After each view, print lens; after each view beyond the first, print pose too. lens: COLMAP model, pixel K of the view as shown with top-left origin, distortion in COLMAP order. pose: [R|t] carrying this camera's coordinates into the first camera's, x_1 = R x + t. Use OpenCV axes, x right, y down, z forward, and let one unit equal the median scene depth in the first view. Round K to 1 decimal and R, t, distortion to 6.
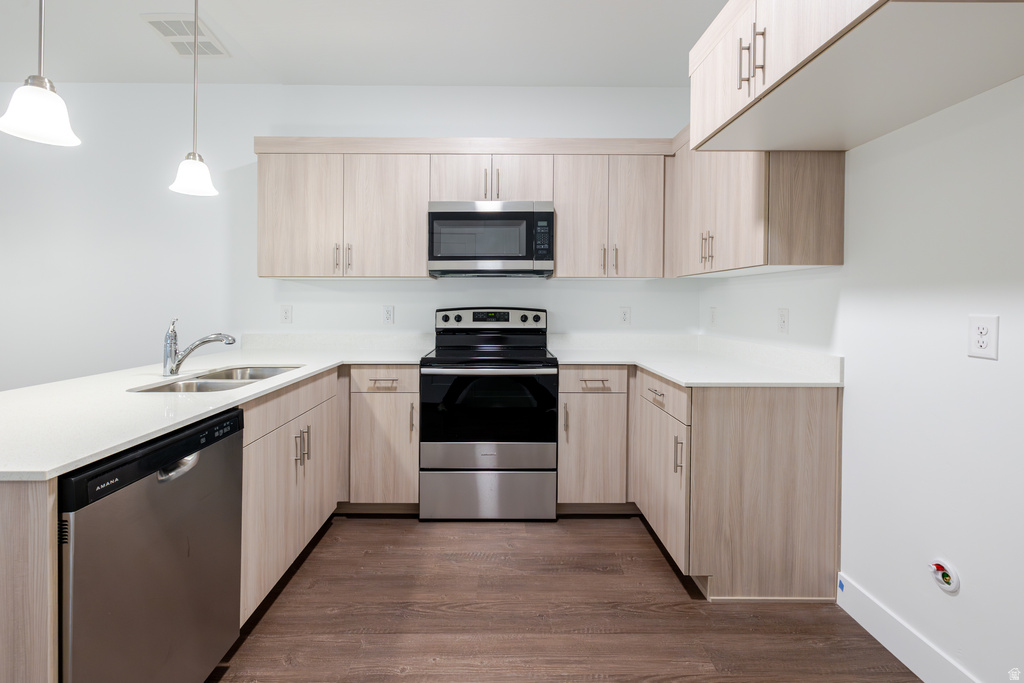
lens RADIAL K [[451.5, 0, 512.4], [0, 451.5, 336.2], [0, 0, 1]] dist [0.000998, 0.000917]
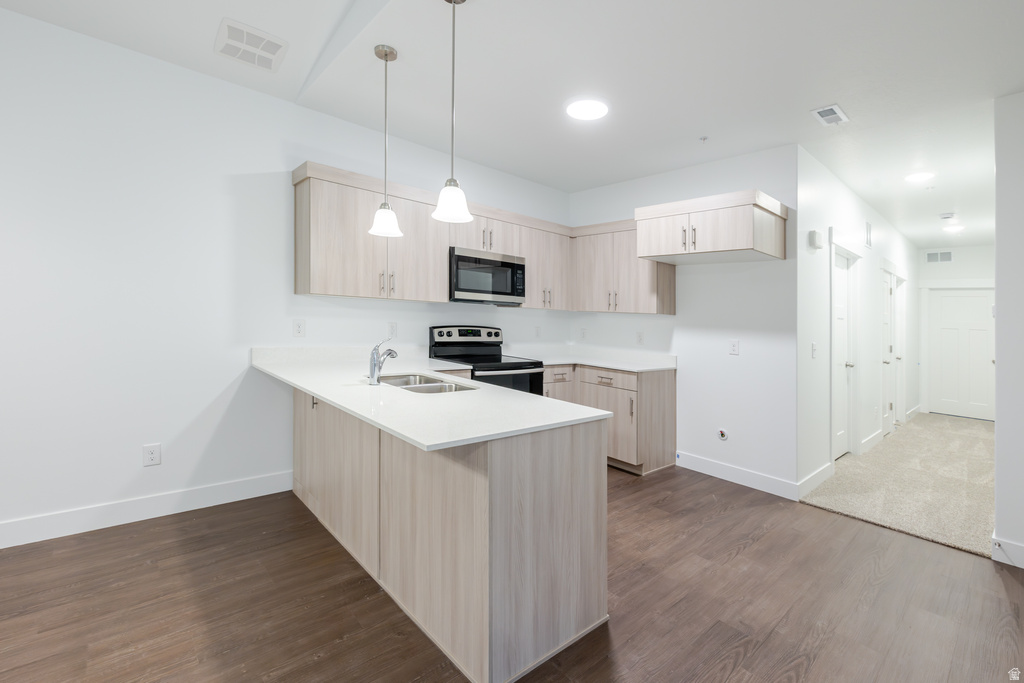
lens RADIAL K [[451.5, 0, 522.0], [0, 451.5, 337.0], [0, 0, 1]] dist [0.000998, 0.000917]
pose [[0.745718, 0.002755, 0.666256, -0.907060], [0.002484, 0.999973, -0.006916, -0.023135], [-0.666257, 0.006812, 0.745691, -0.117570]]
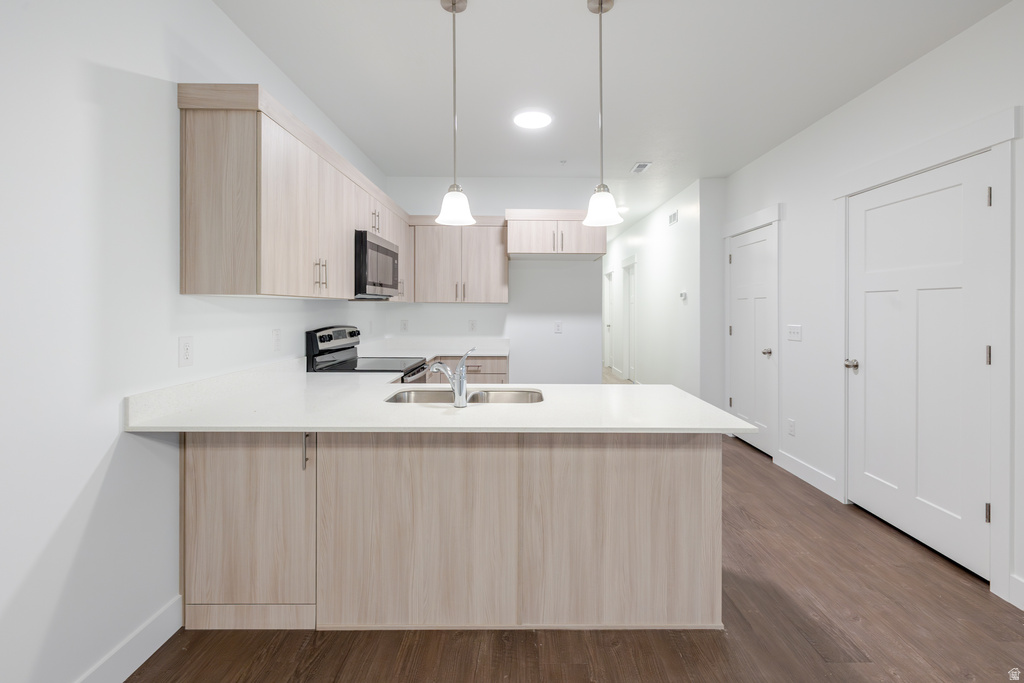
lens RADIAL K [[451.5, 0, 520.1], [0, 451.5, 312.4], [0, 0, 1]] dist [0.000998, 0.000917]
pose [[-0.000654, -0.009899, 0.999951, -1.248648], [0.071788, 0.997371, 0.009921, -0.083791], [-0.997420, 0.071791, 0.000058, 0.617414]]
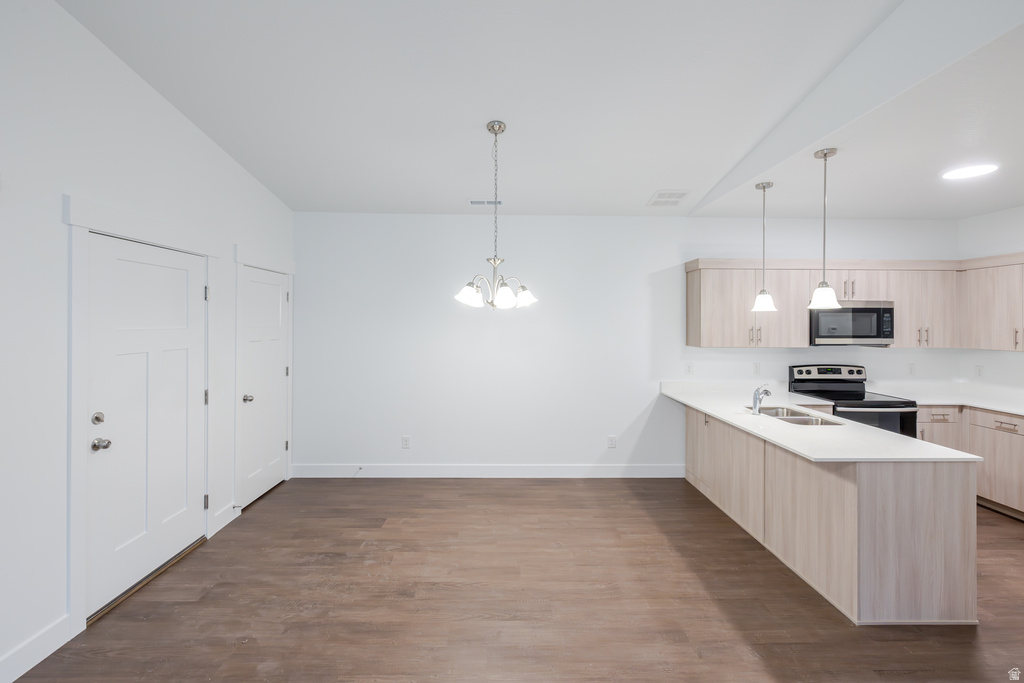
lens RADIAL K [[451.5, 0, 505.4], [0, 451.5, 350.9], [0, 0, 1]] dist [0.000998, 0.000917]
pose [[0.999878, 0.000520, 0.015637, -1.279236], [-0.000473, 0.999995, -0.002996, -0.116335], [-0.015638, 0.002989, 0.999873, -0.560720]]
